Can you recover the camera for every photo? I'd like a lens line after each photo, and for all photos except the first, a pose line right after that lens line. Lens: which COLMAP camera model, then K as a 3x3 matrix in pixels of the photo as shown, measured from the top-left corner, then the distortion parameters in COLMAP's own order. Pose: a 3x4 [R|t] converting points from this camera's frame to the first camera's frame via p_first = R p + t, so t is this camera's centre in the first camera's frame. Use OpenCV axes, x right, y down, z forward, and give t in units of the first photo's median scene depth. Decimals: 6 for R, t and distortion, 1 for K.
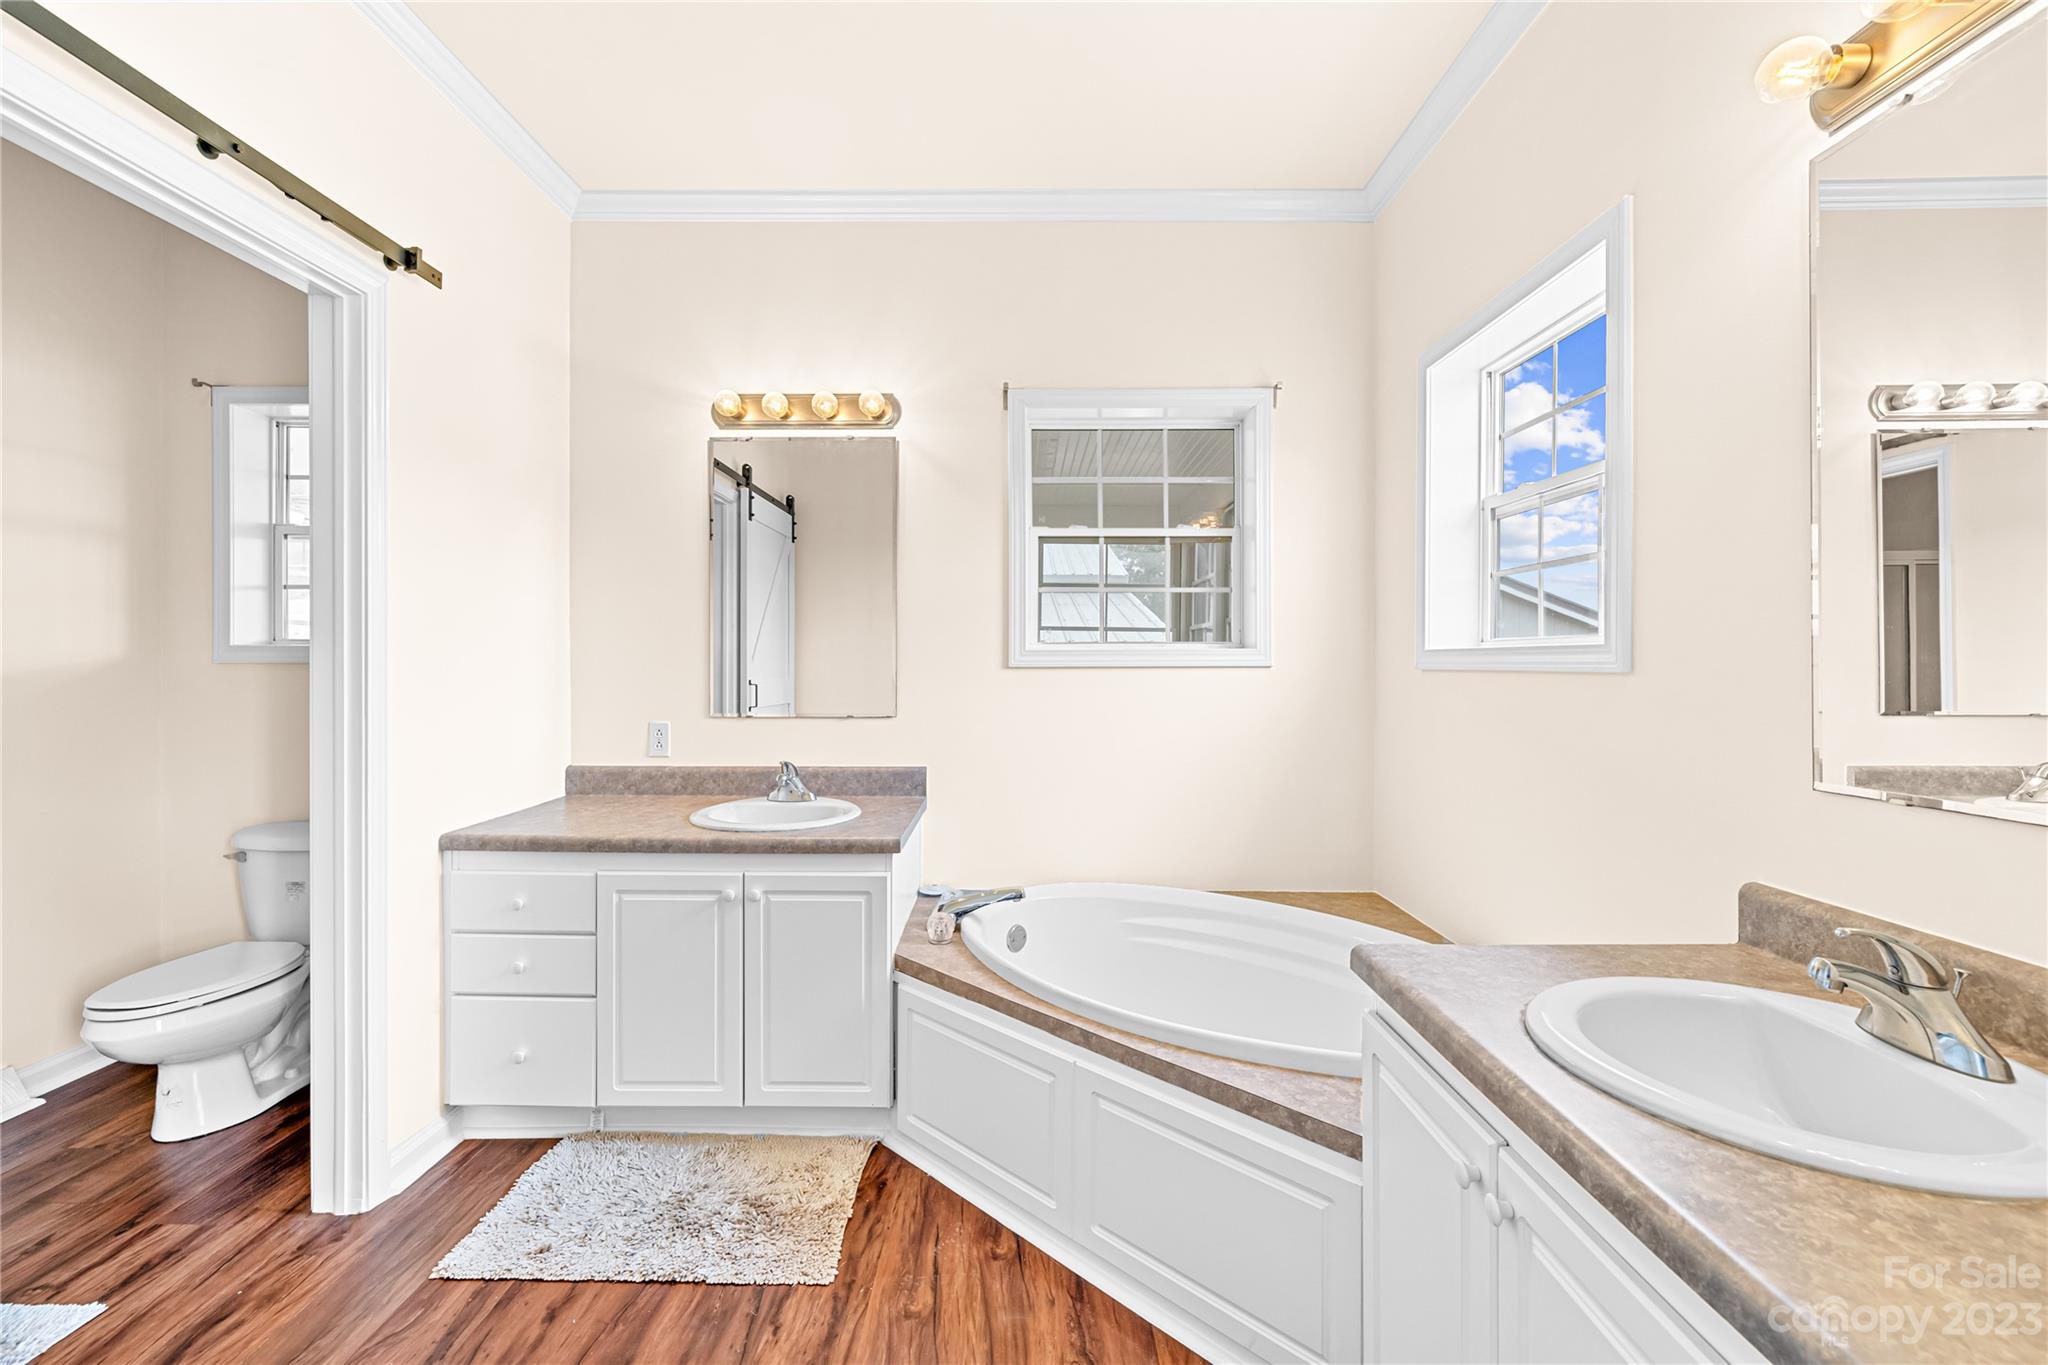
lens RADIAL K [[891.2, 0, 1052.9], [0, 891.2, 681.3], [0, 0, 1]] dist [-0.001742, -0.000199]
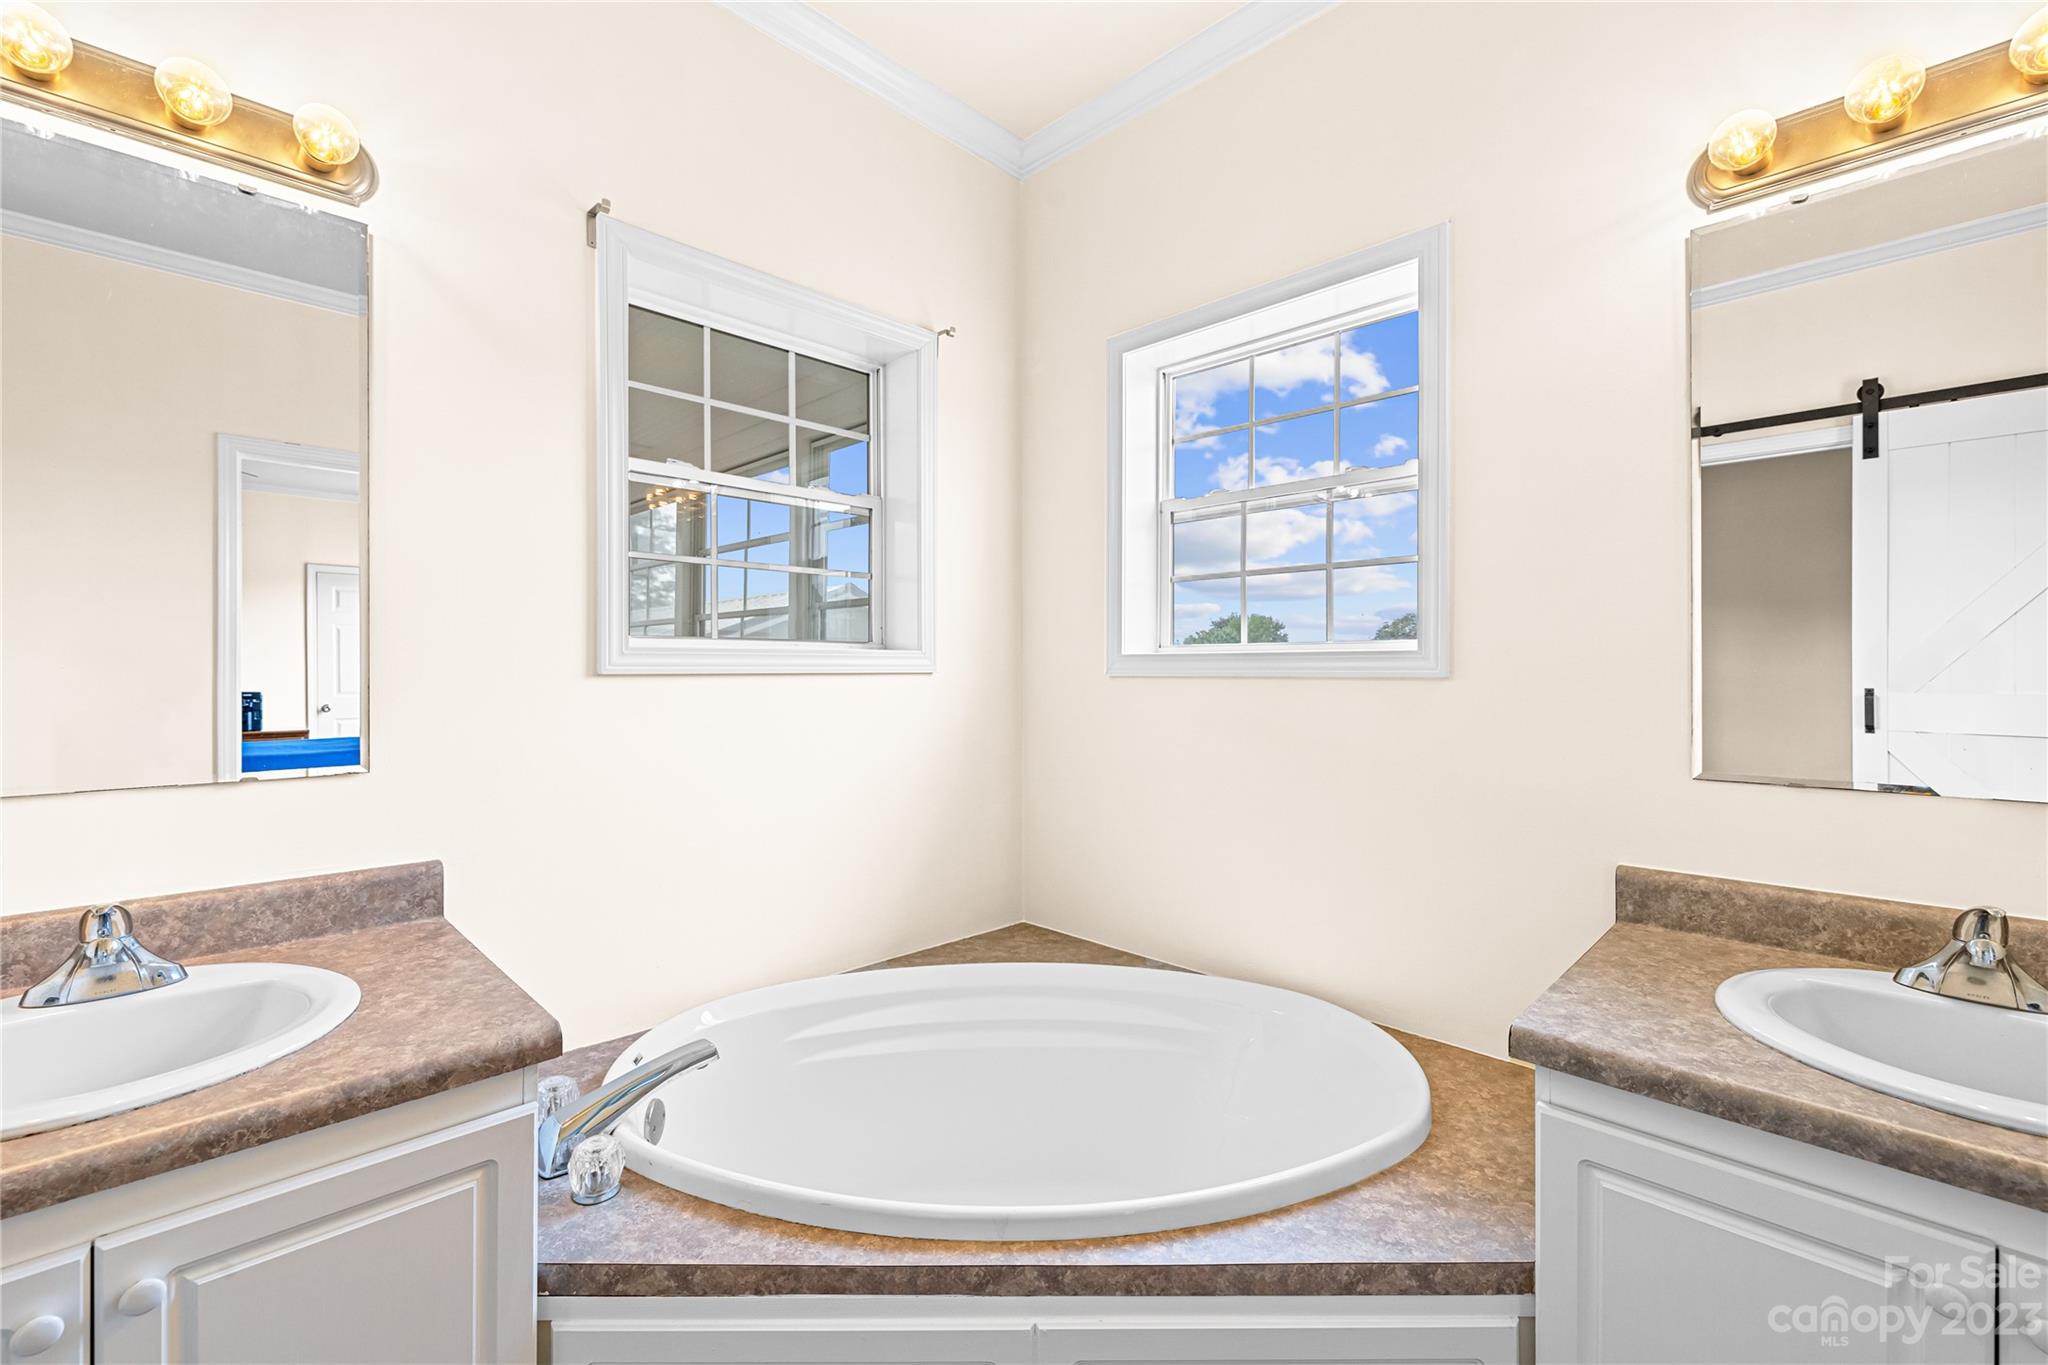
lens RADIAL K [[856.1, 0, 1024.0], [0, 856.1, 682.5], [0, 0, 1]] dist [-0.001826, -0.000219]
pose [[0.712477, -0.009155, 0.701636, -0.318177], [0.012962, 0.999916, -0.000115, -0.008218], [-0.701576, 0.009176, 0.712536, 0.486997]]
